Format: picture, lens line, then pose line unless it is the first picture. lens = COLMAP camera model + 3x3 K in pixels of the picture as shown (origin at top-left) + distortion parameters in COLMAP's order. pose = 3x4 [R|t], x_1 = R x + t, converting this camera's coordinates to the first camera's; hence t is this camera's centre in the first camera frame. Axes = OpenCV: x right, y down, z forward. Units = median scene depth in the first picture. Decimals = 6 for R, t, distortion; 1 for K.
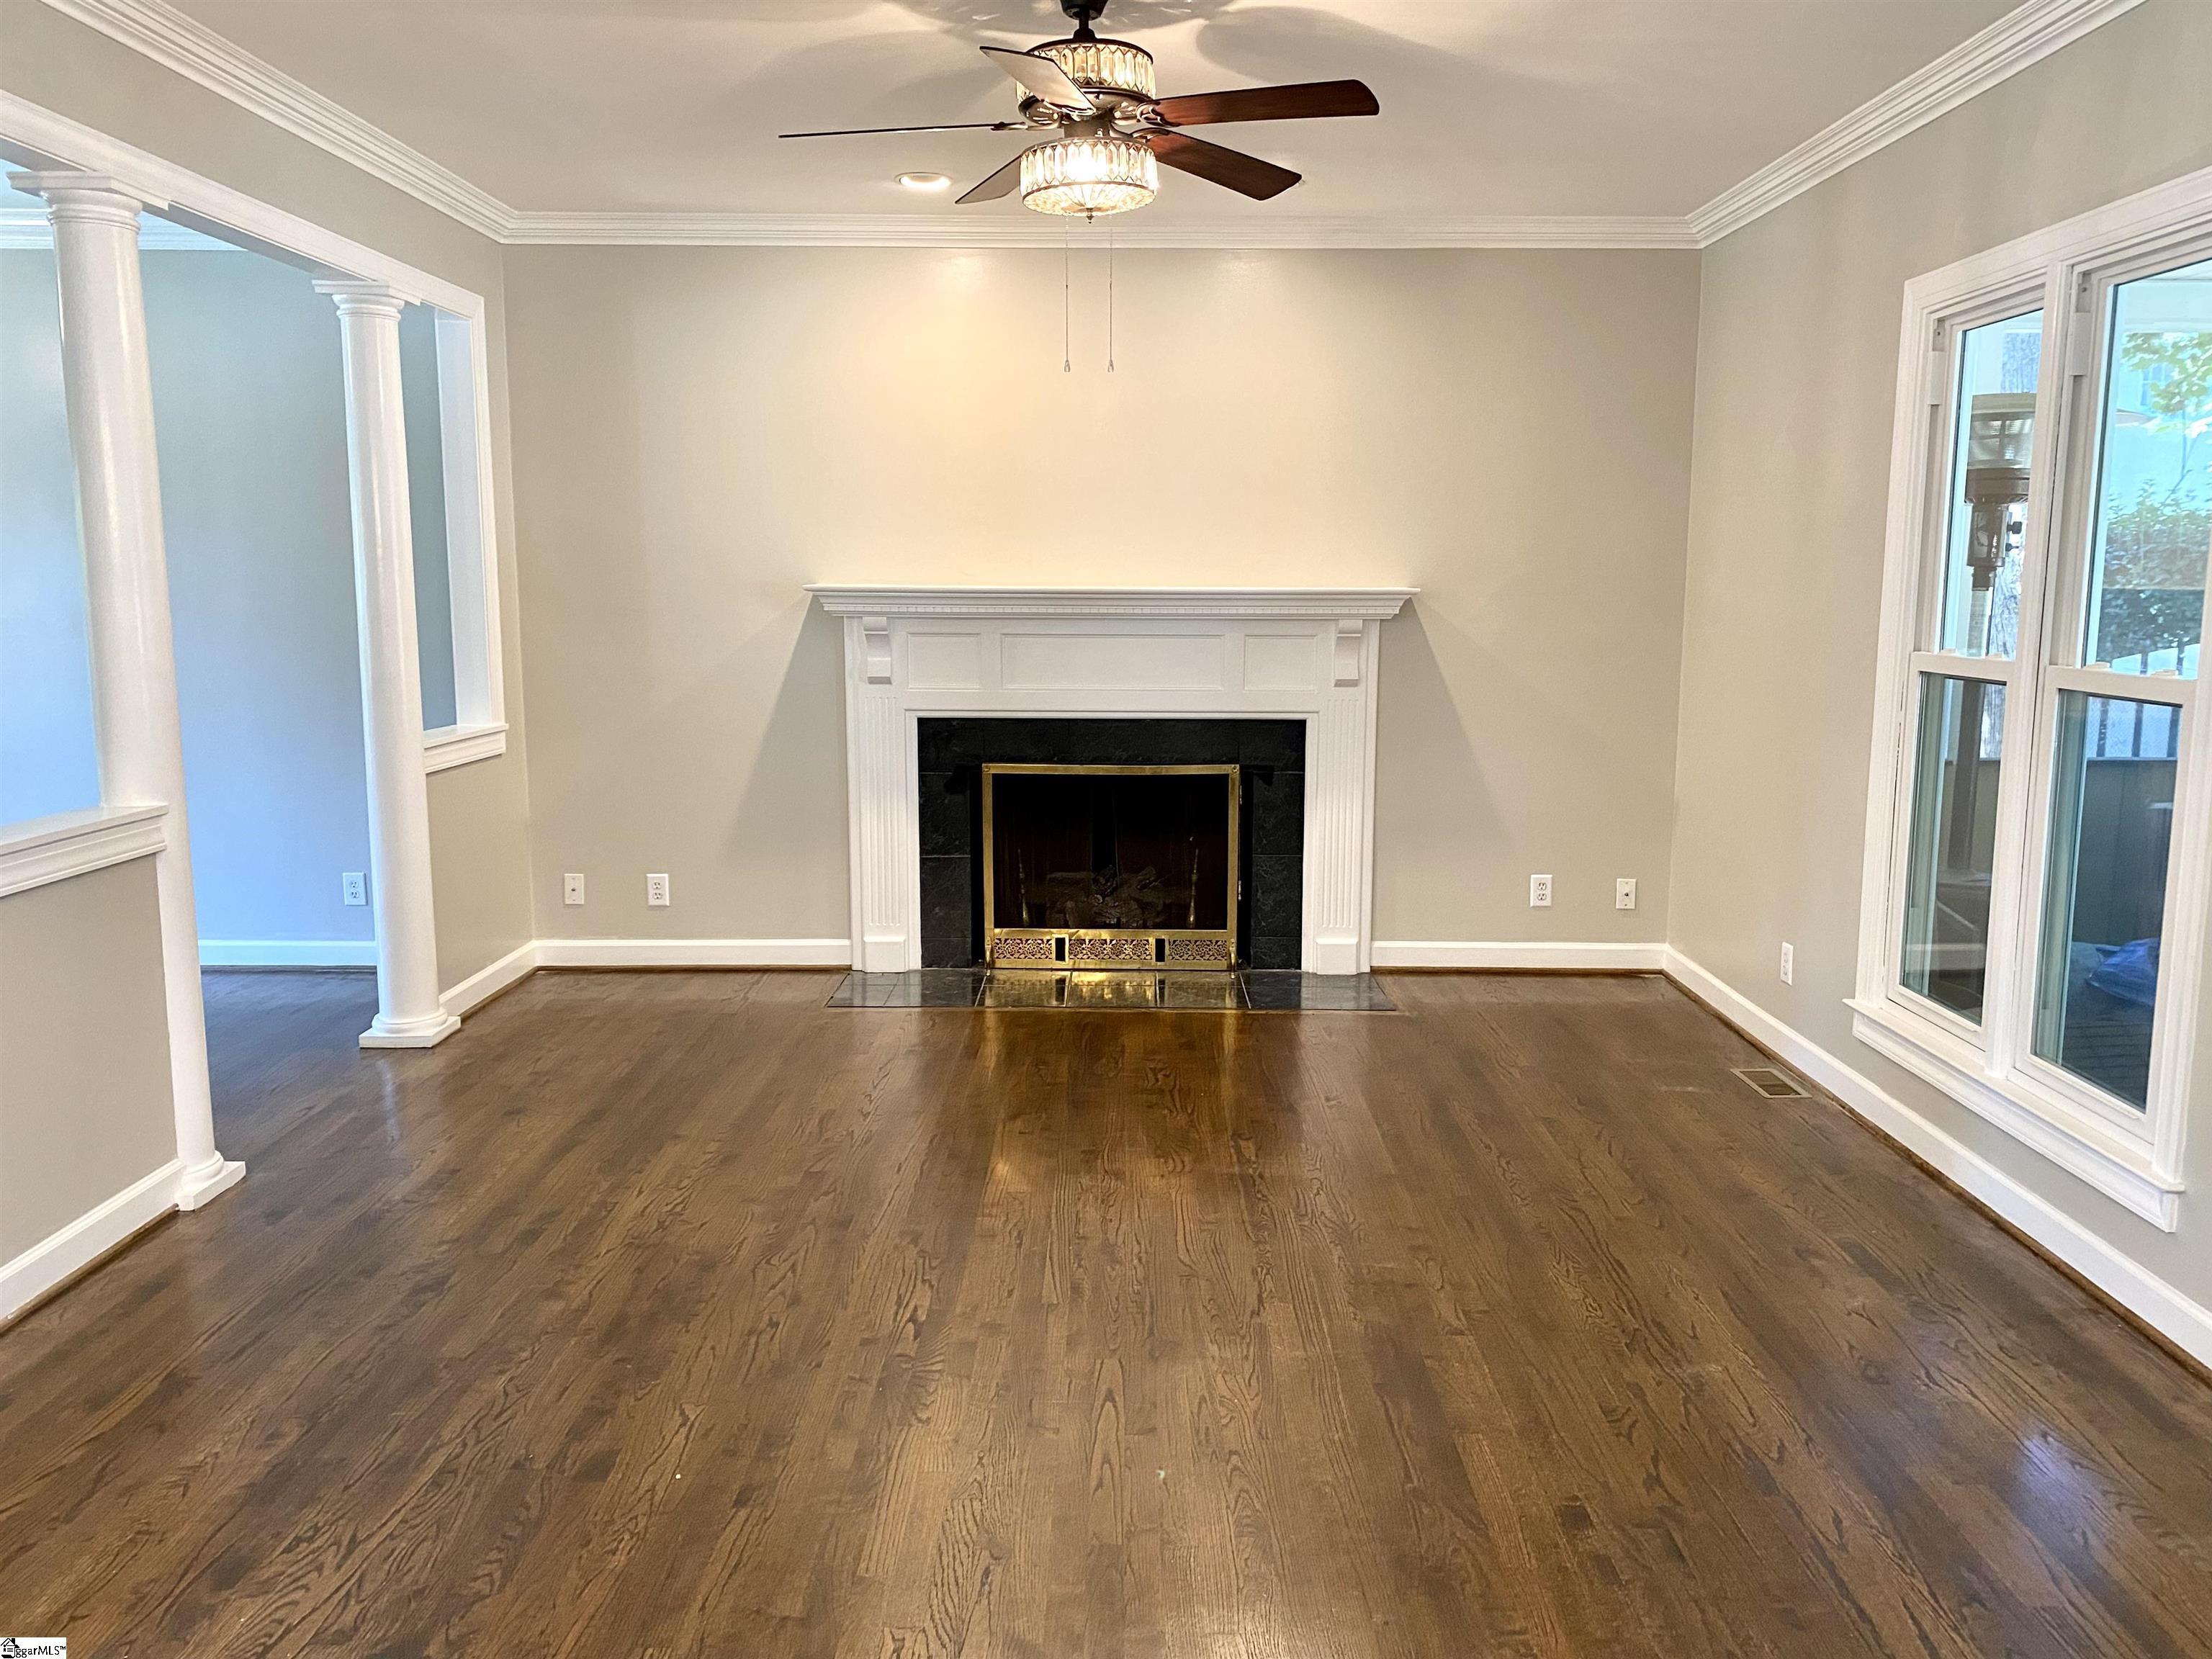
lens RADIAL K [[1700.5, 0, 1123.6], [0, 1700.5, 808.5], [0, 0, 1]] dist [0.024558, -0.013075]
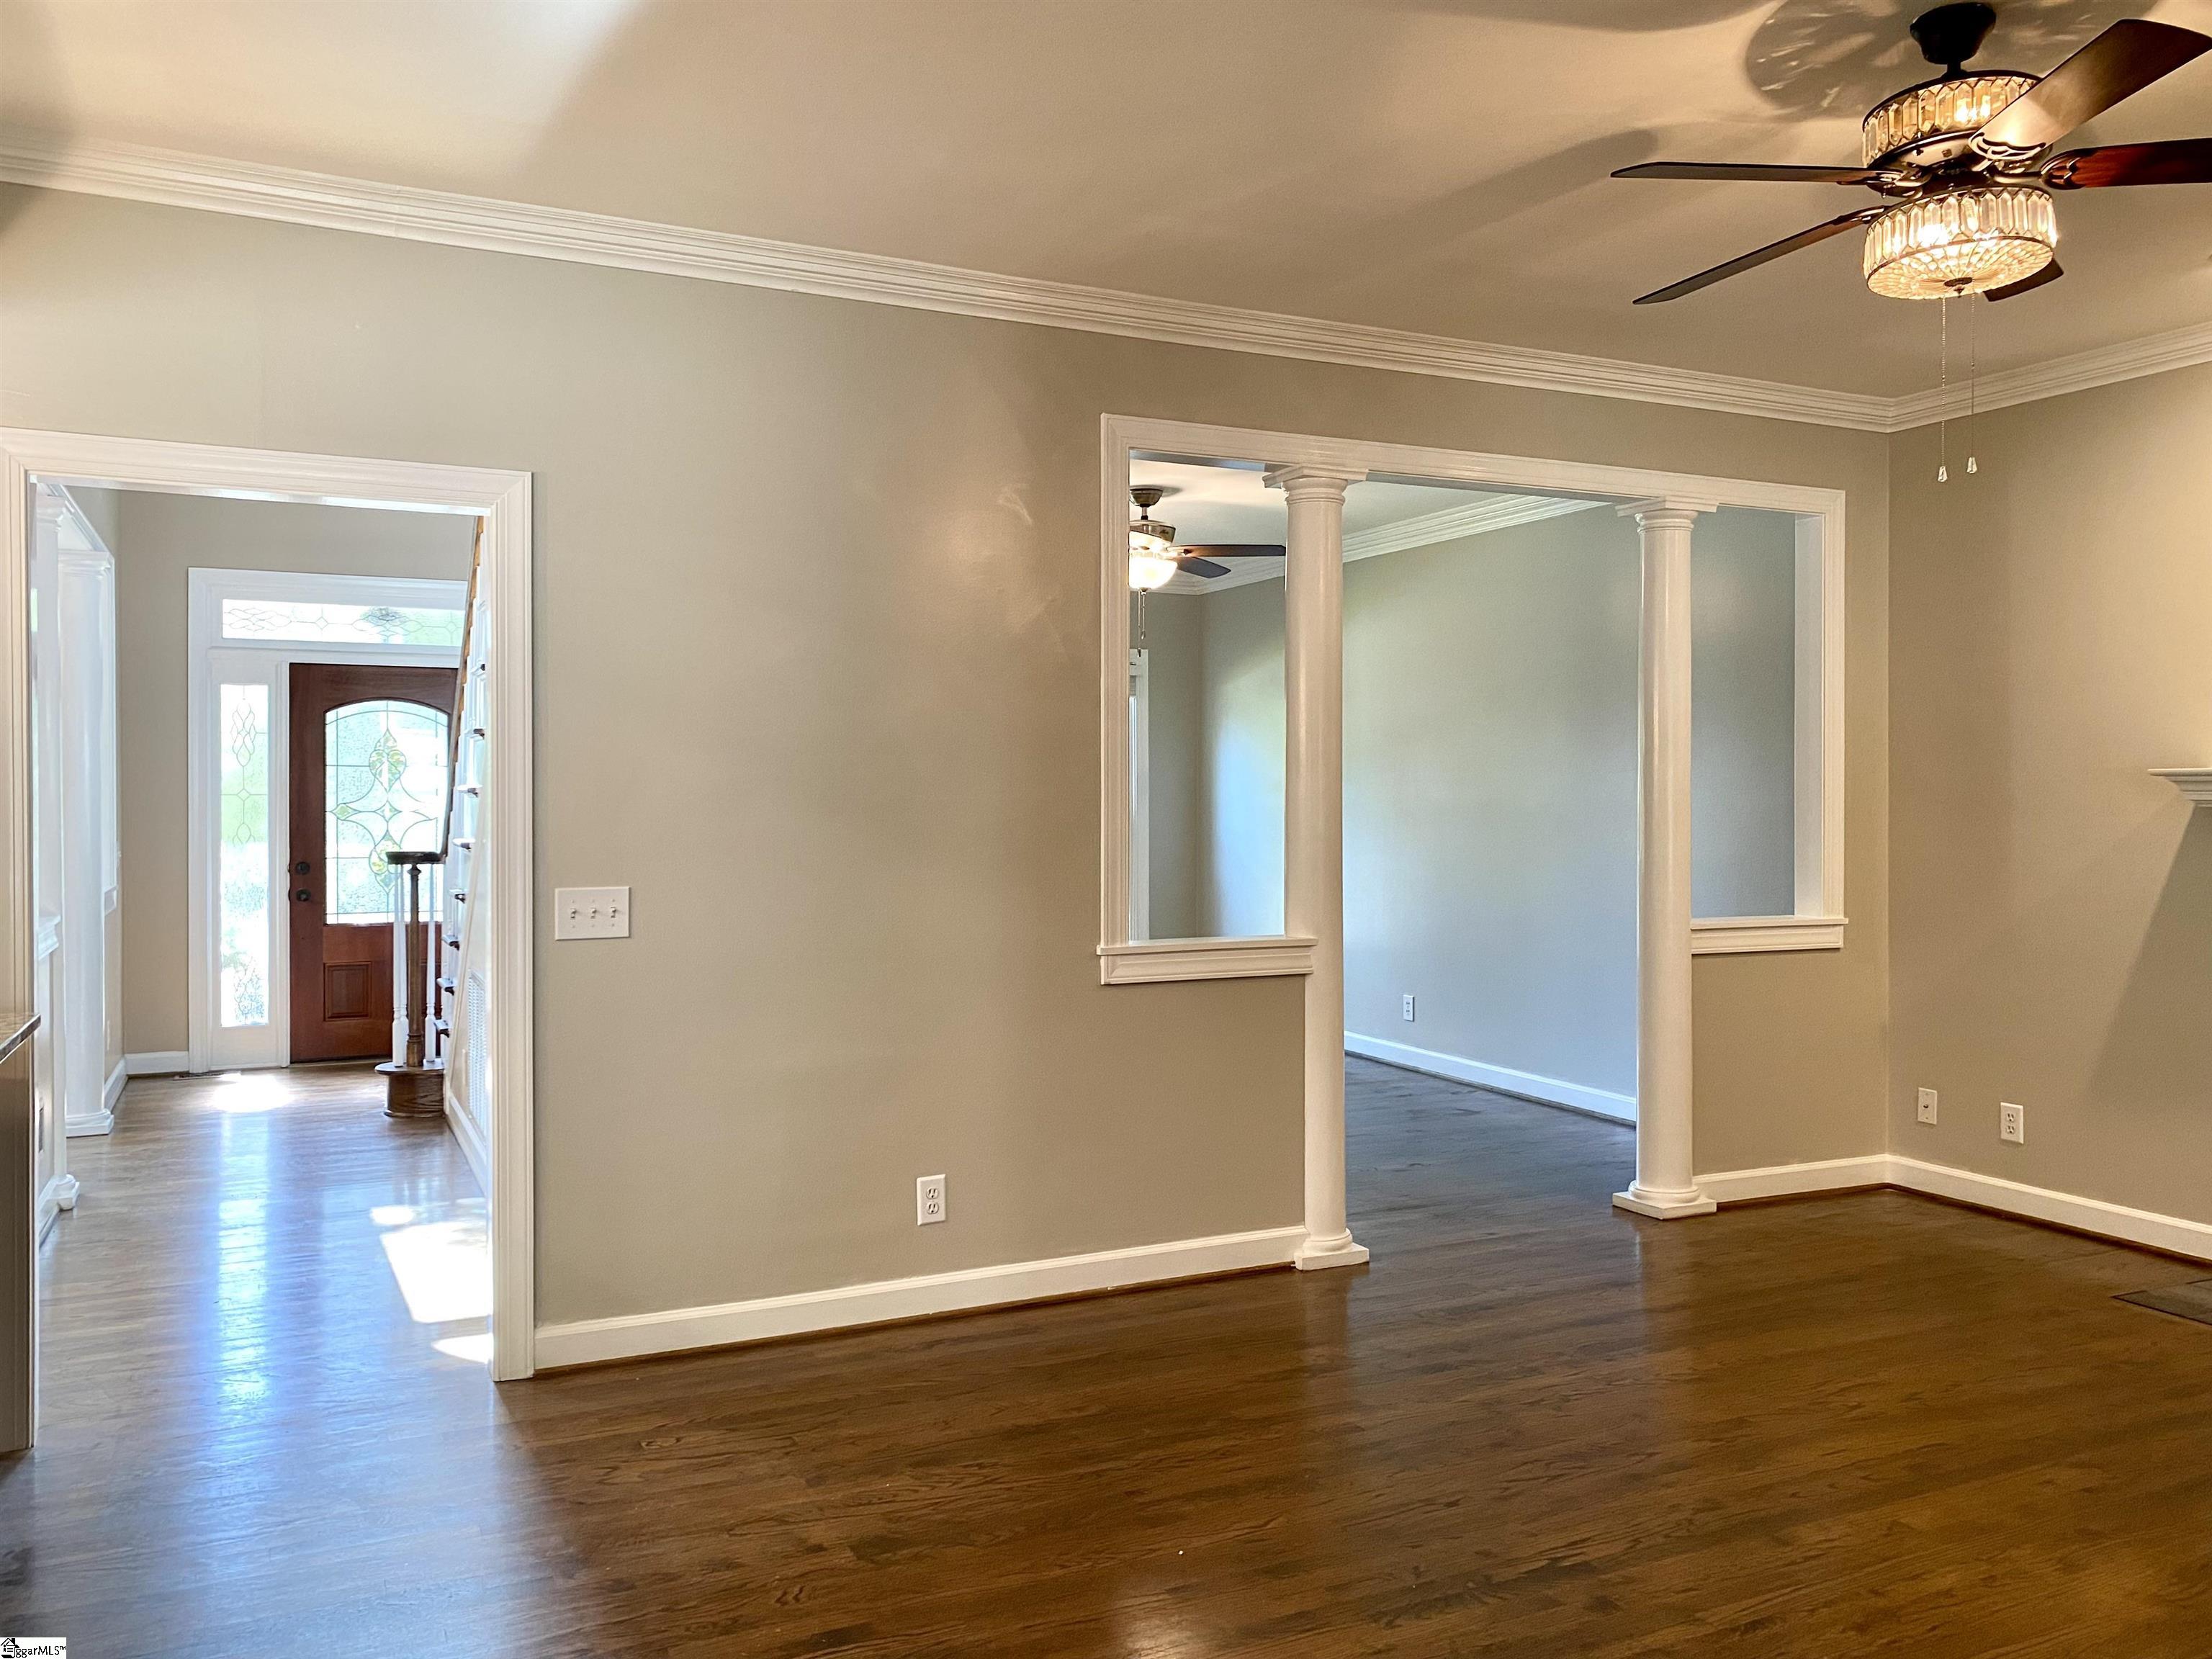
lens RADIAL K [[1706.1, 0, 1107.7], [0, 1706.1, 785.3], [0, 0, 1]] dist [0.037548, -0.002269]
pose [[0.426125, -0.009397, -0.904615, 0.329693], [-0.123085, 0.990045, -0.068265, -0.005575], [0.896252, 0.140434, 0.420727, 0.198556]]
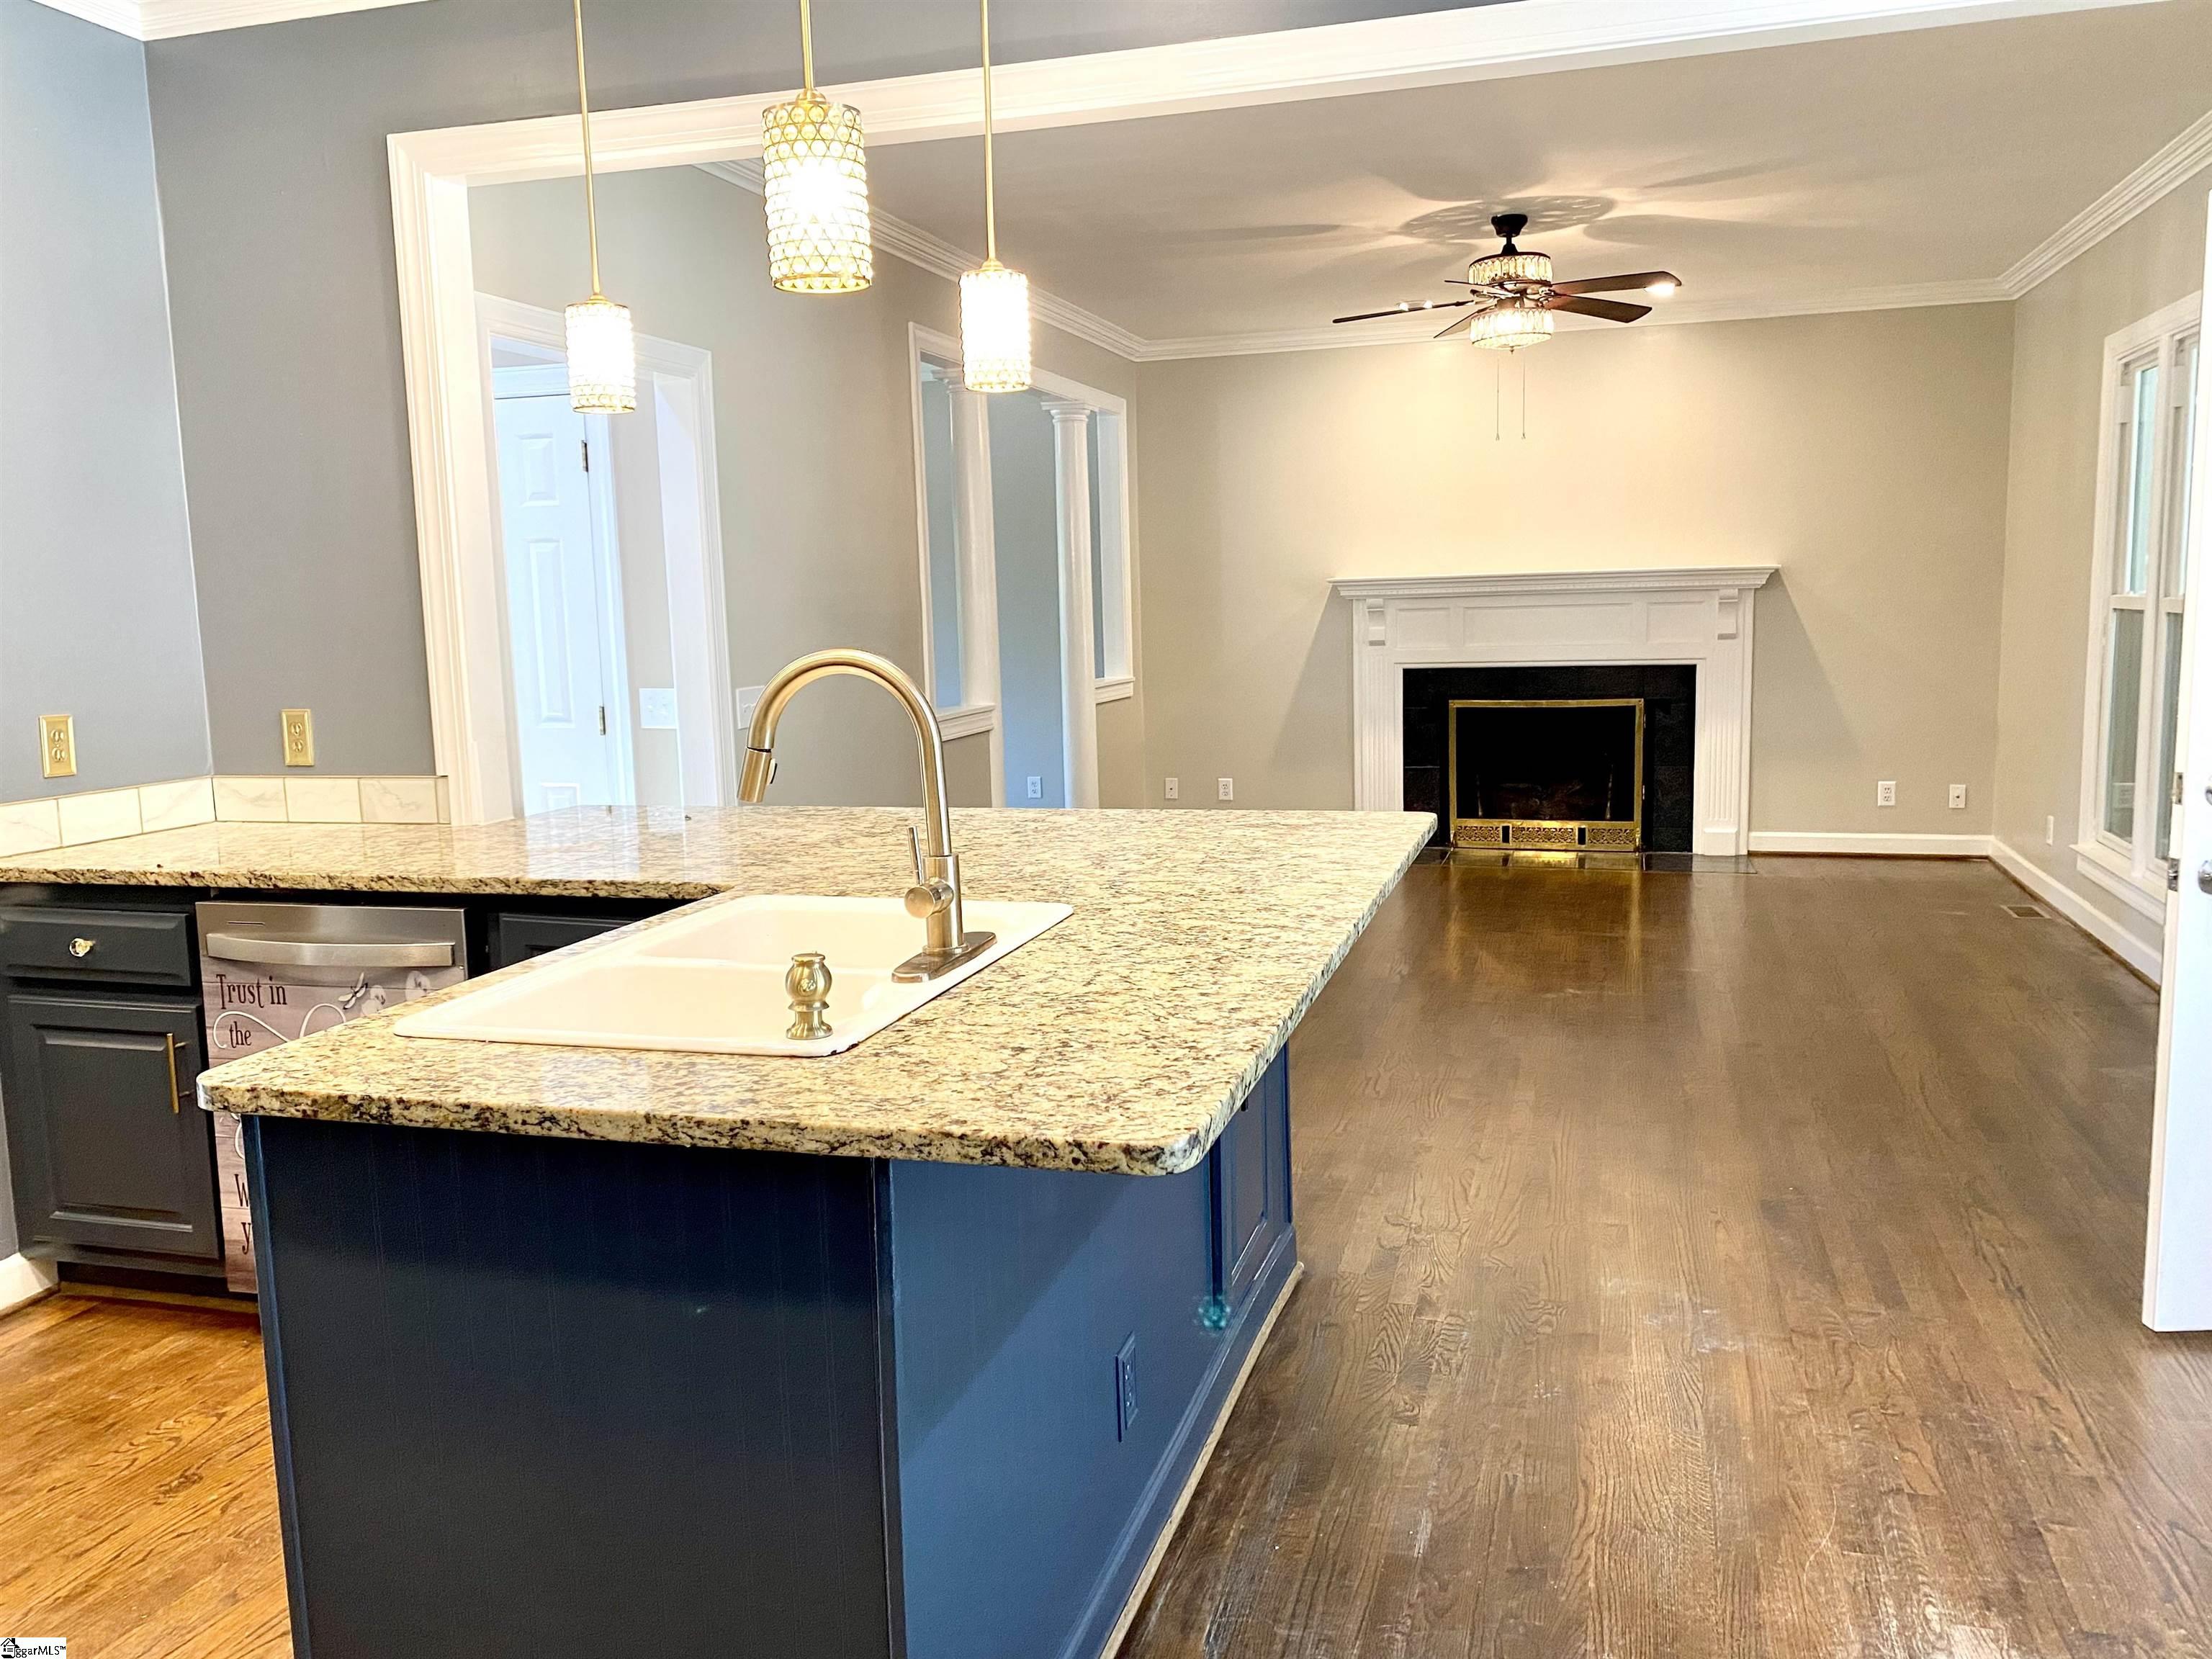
lens RADIAL K [[1735.0, 0, 1060.2], [0, 1735.0, 843.9], [0, 0, 1]] dist [0.076201, -0.247097]
pose [[0.952960, 0.009862, -0.302935, 0.049836], [-0.007690, 0.999935, 0.008364, 0.086174], [0.302998, -0.005641, 0.952975, -0.494962]]
